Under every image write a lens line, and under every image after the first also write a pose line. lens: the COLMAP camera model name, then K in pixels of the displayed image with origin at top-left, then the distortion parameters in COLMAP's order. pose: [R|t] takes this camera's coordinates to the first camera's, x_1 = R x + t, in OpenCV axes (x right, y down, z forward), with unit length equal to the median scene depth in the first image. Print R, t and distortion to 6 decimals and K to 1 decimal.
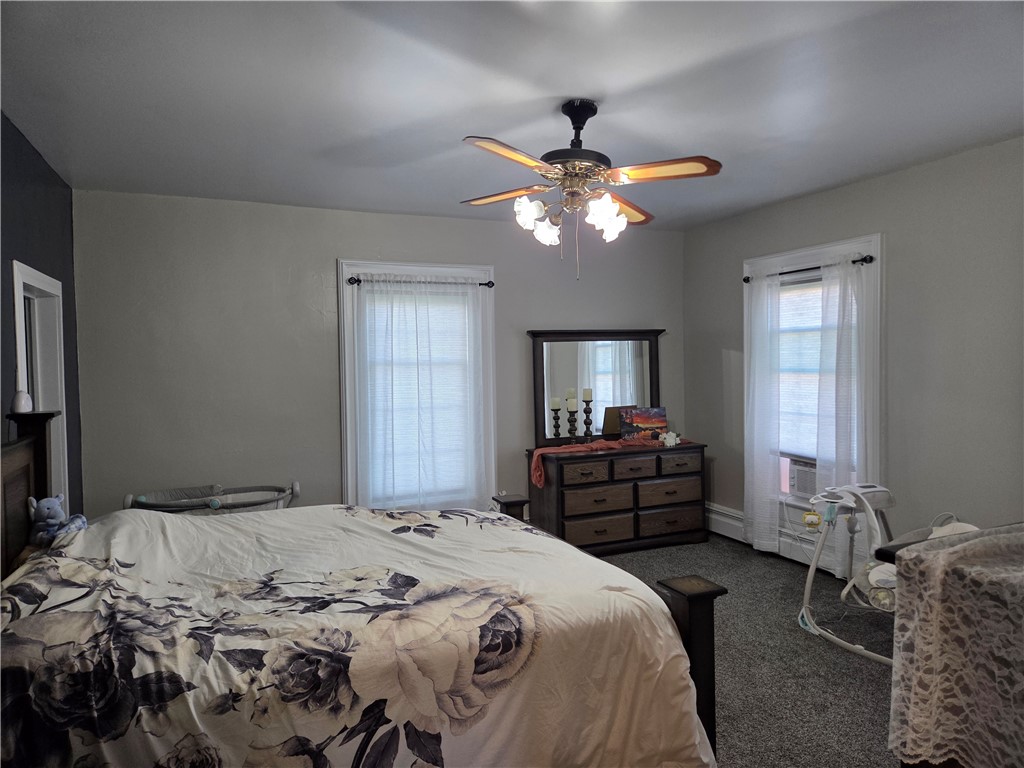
lens RADIAL K [[690.4, 0, 520.0], [0, 690.4, 384.1], [0, 0, 1]] dist [0.049178, -0.022606]
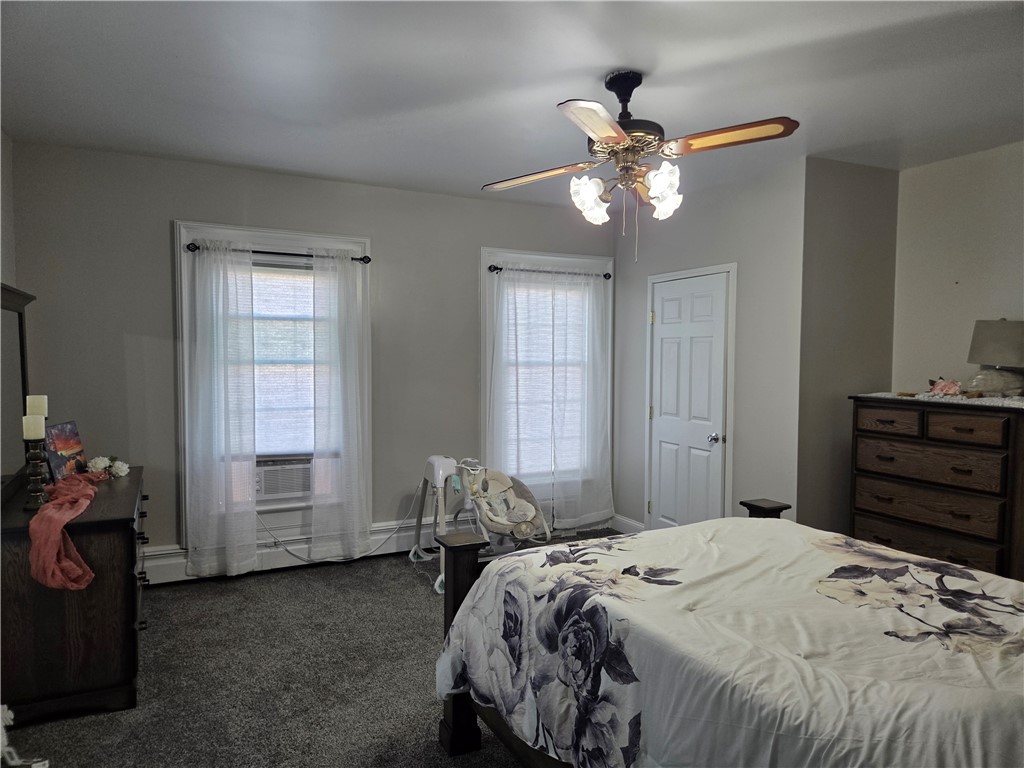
lens RADIAL K [[690.4, 0, 519.8], [0, 690.4, 385.2], [0, 0, 1]] dist [0.049178, -0.022606]
pose [[-0.071617, -0.029595, 0.996993, -0.577190], [0.029125, 0.999071, 0.031749, -0.009343], [-0.997007, 0.031312, -0.070688, 0.803768]]
